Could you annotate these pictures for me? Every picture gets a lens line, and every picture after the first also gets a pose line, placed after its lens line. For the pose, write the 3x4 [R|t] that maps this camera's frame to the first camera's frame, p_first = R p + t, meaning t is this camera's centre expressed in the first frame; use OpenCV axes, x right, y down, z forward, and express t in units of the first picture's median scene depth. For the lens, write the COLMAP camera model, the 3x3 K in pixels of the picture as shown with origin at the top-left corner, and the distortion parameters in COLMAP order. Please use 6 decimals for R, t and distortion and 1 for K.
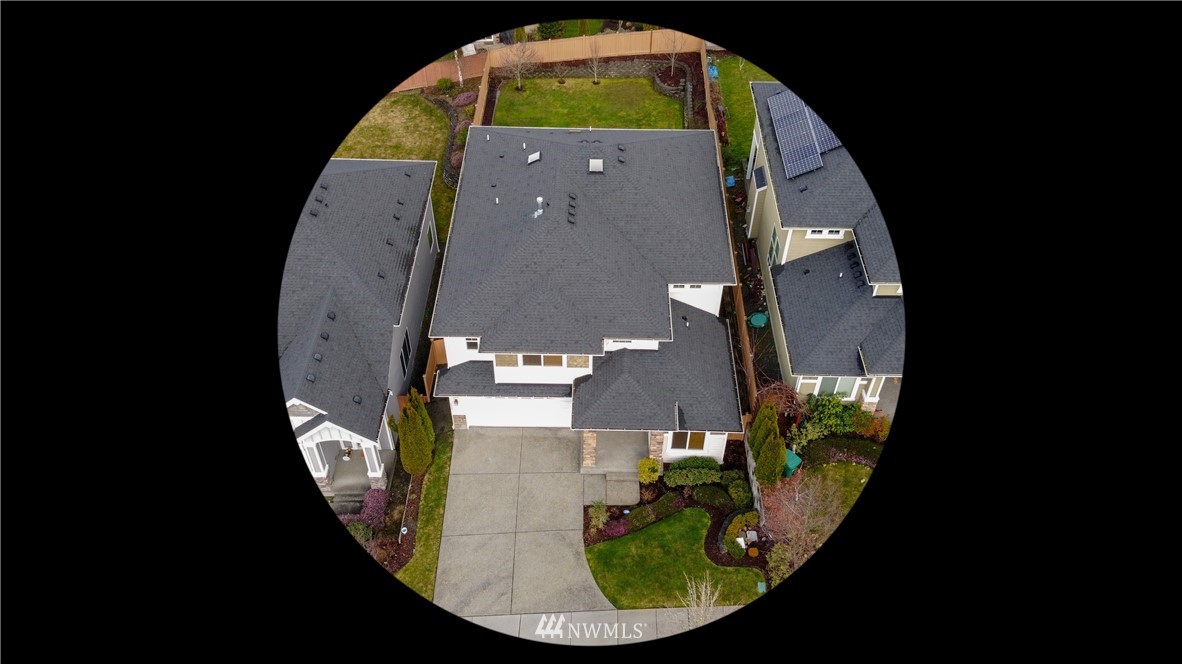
lens RADIAL K [[868.0, 0, 586.1], [0, 868.0, 336.7], [0, 0, 1]] dist [0.172594, -0.374825]
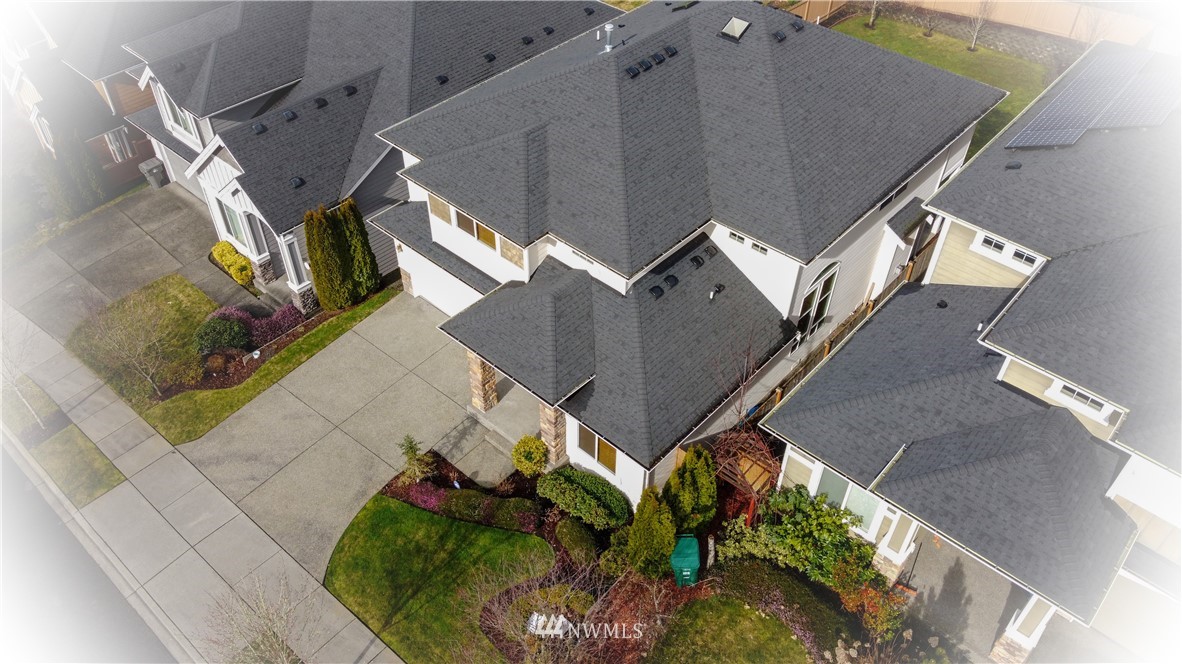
lens RADIAL K [[868.0, 0, 586.1], [0, 868.0, 336.7], [0, 0, 1]] dist [0.172594, -0.374825]
pose [[0.751718, 0.456325, -0.476118, 0.364653], [-0.475042, 0.875447, 0.089034, -0.000951], [0.457445, 0.159247, 0.874863, 0.434869]]
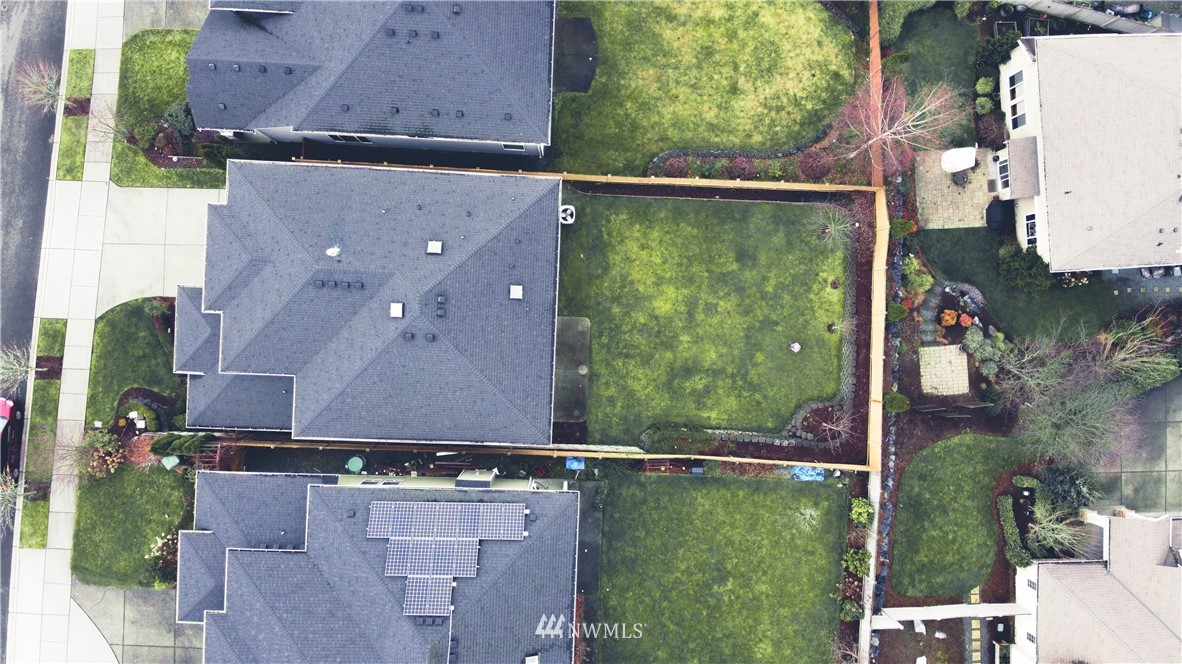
lens RADIAL K [[868.0, 0, 586.1], [0, 868.0, 336.7], [0, 0, 1]] dist [0.172594, -0.374825]
pose [[-0.023262, 0.999700, -0.007699, 0.049132], [-0.733762, -0.011842, 0.679304, -1.077233], [0.679009, 0.021451, 0.733817, 0.446635]]
